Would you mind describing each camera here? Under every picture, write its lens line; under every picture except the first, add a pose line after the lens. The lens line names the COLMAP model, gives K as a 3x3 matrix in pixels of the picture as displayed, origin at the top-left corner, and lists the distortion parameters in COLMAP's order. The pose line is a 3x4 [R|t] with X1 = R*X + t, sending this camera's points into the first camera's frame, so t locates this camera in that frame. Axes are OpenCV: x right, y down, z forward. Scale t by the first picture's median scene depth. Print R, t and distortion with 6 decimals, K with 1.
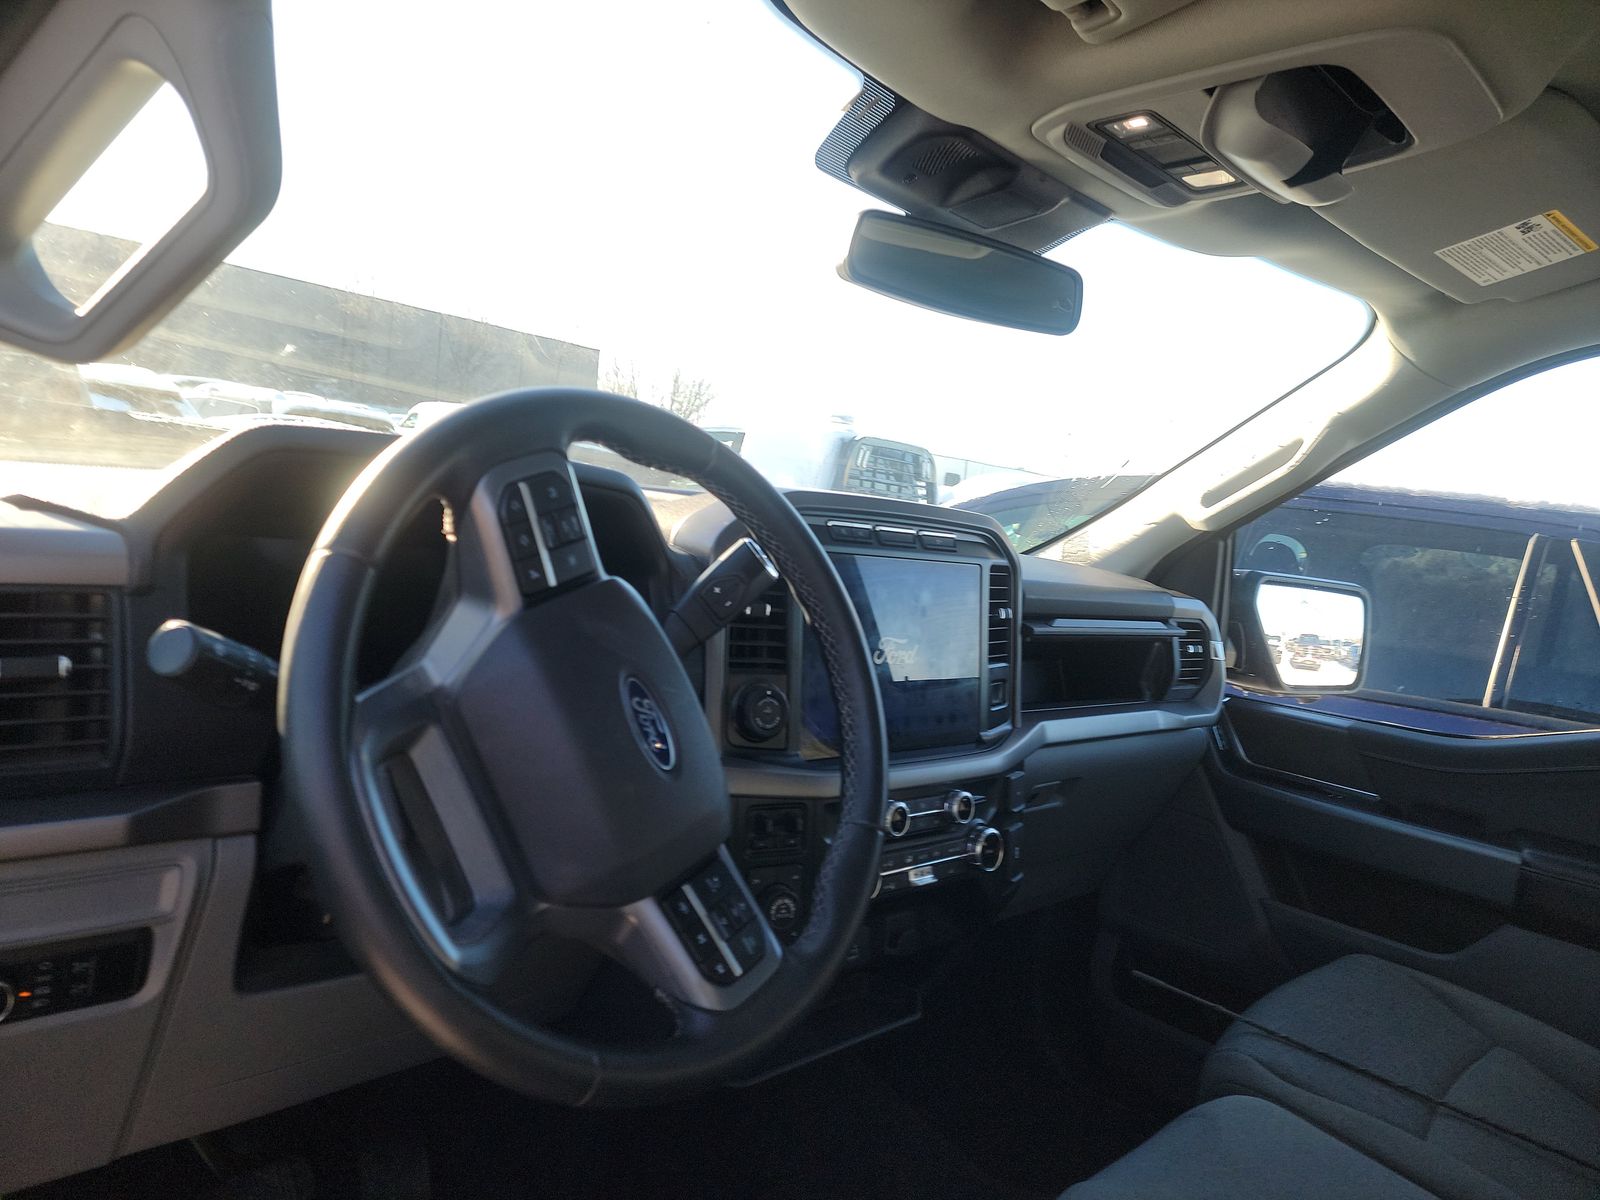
lens RADIAL K [[1106.0, 0, 789.0], [0, 1106.0, 605.4], [0, 0, 1]] dist [0.110565, -0.093995]
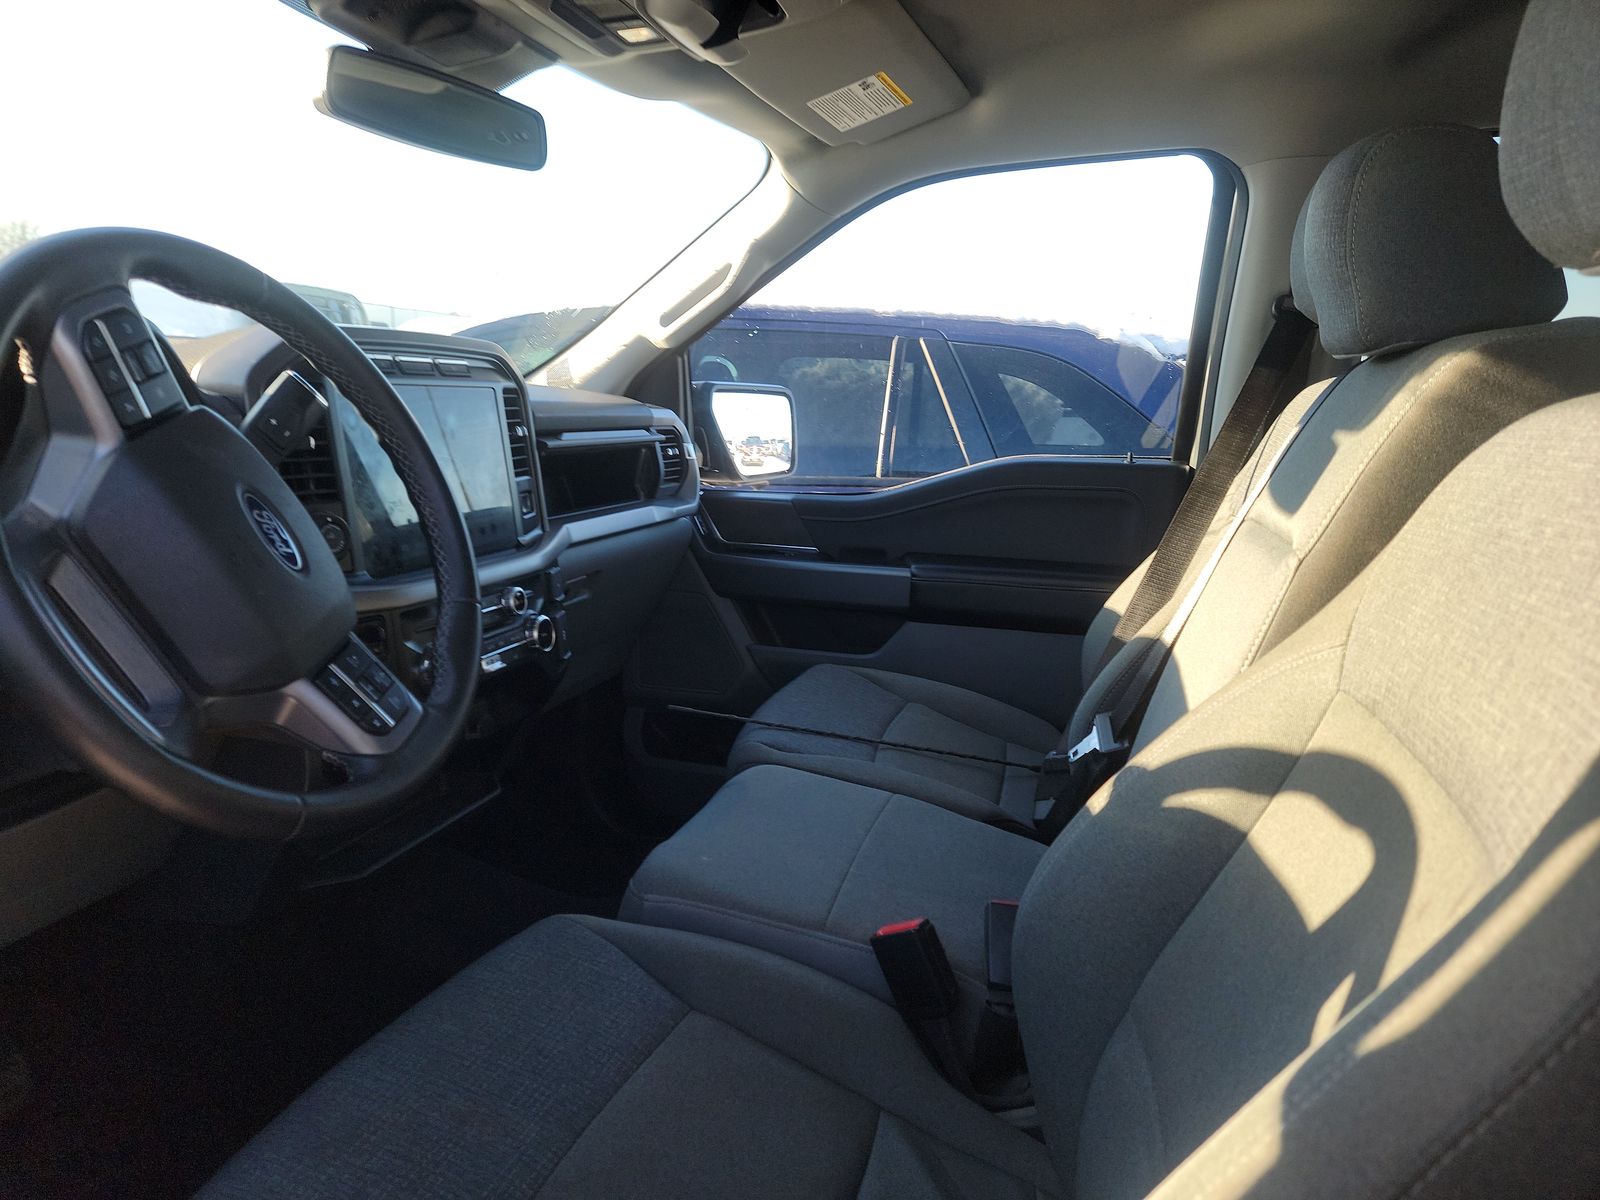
lens RADIAL K [[1106.0, 0, 789.0], [0, 1106.0, 605.4], [0, 0, 1]] dist [0.110565, -0.093995]
pose [[0.881482, -0.180998, 0.436153, -0.095939], [0.120733, 0.979312, 0.162396, 0.030686], [-0.456523, -0.090491, 0.885098, -0.147472]]
